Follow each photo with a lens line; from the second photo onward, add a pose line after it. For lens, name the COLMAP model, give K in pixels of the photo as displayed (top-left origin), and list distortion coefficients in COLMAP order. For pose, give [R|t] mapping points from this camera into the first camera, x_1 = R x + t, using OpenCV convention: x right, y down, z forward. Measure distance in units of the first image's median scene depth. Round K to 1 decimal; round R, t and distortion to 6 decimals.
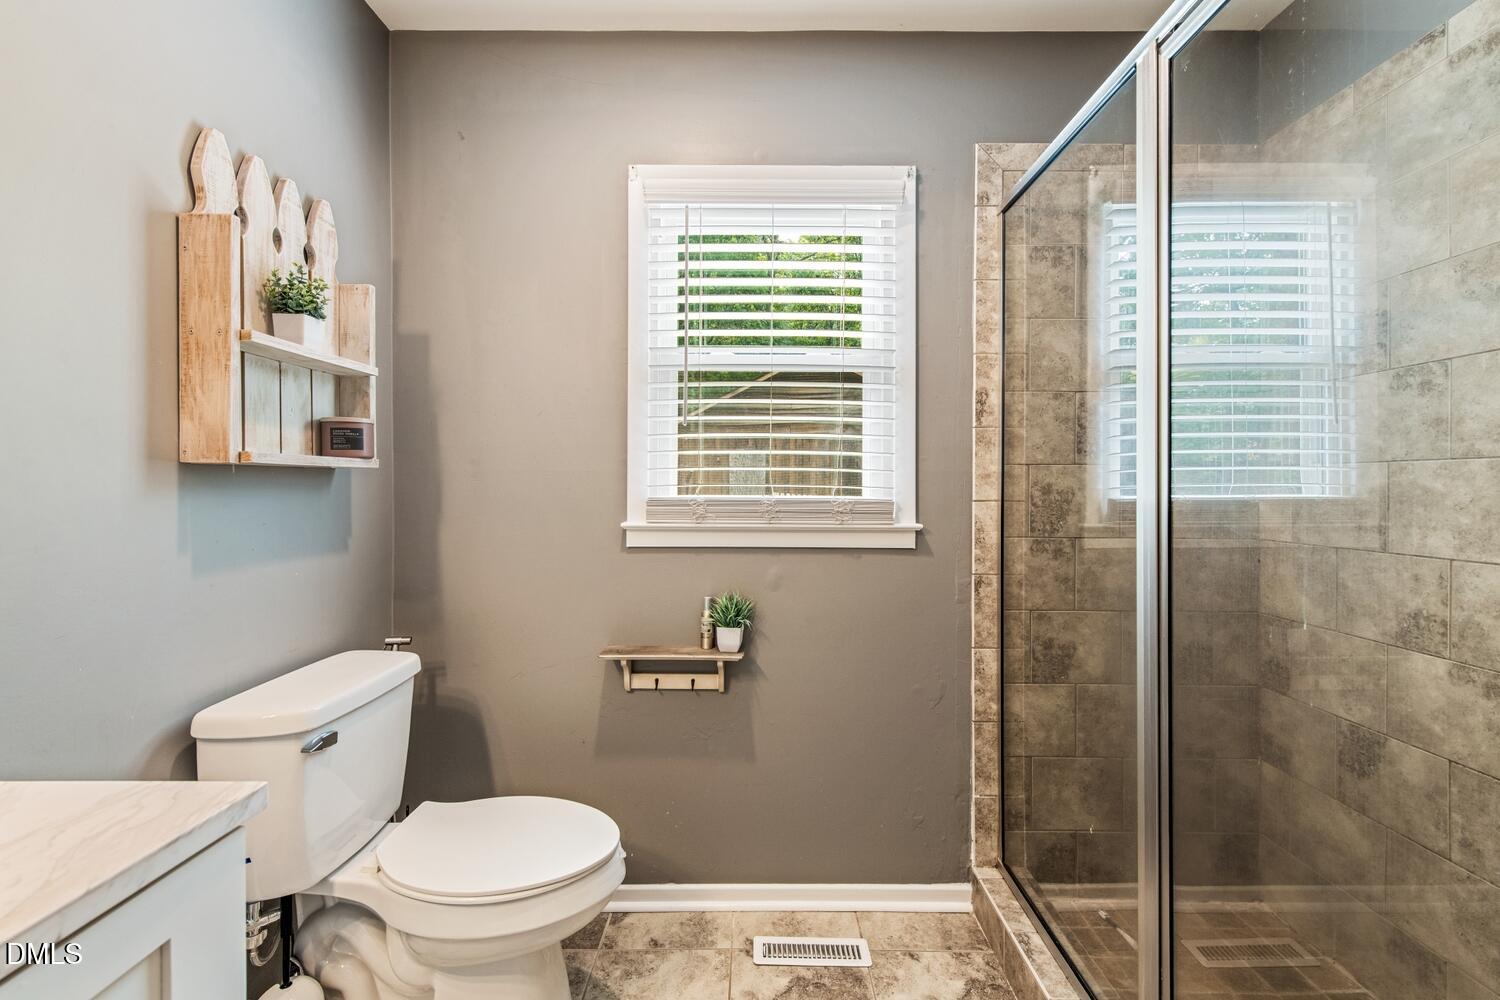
lens RADIAL K [[657.4, 0, 760.6], [0, 657.4, 488.1], [0, 0, 1]] dist [0.013839, -0.003663]
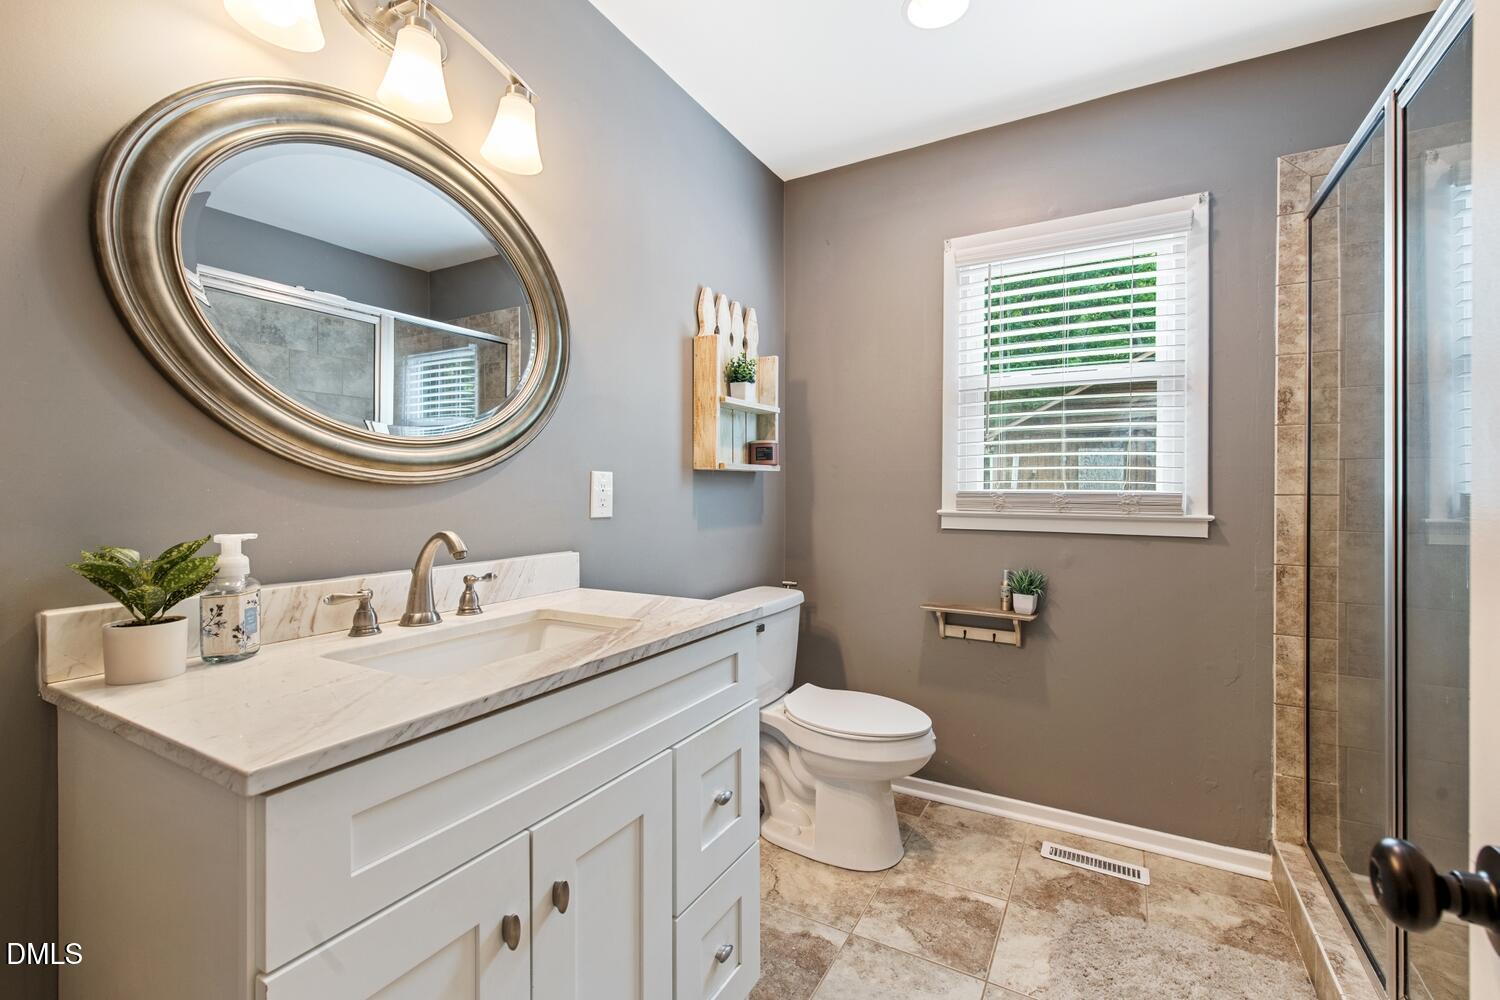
lens RADIAL K [[657.4, 0, 749.9], [0, 657.4, 493.0], [0, 0, 1]] dist [0.013839, -0.003663]
pose [[0.866485, 0.002486, -0.499197, 0.124934], [-0.001477, 0.999996, 0.002417, 0.015225], [0.499201, -0.001357, 0.866485, -0.346496]]
